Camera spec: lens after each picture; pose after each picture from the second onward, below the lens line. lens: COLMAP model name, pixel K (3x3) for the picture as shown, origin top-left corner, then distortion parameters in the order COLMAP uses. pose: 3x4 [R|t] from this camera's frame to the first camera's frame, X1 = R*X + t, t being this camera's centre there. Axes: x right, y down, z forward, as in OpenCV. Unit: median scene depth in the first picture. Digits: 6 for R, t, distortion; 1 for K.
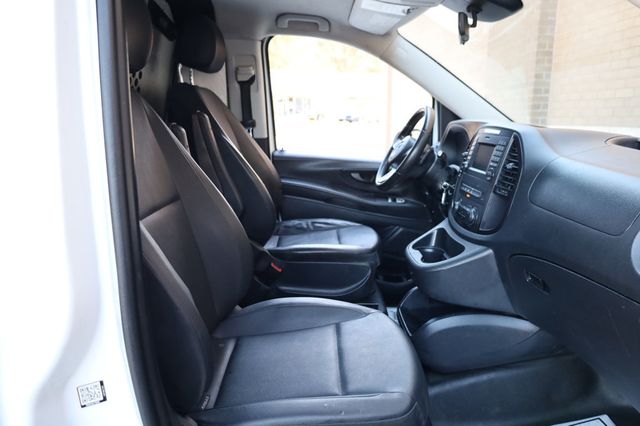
lens RADIAL K [[443.9, 0, 321.8], [0, 443.9, 212.1], [0, 0, 1]] dist [0.003361, -0.005494]
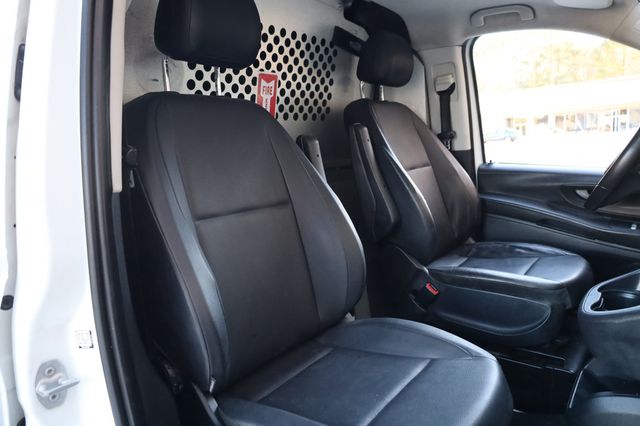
lens RADIAL K [[443.9, 0, 320.6], [0, 443.9, 212.9], [0, 0, 1]] dist [0.003361, -0.005494]
pose [[0.779425, 0.043753, -0.624966, 0.222854], [-0.076147, 0.996779, -0.025183, 0.008297], [0.621851, 0.067218, 0.780245, 0.113978]]
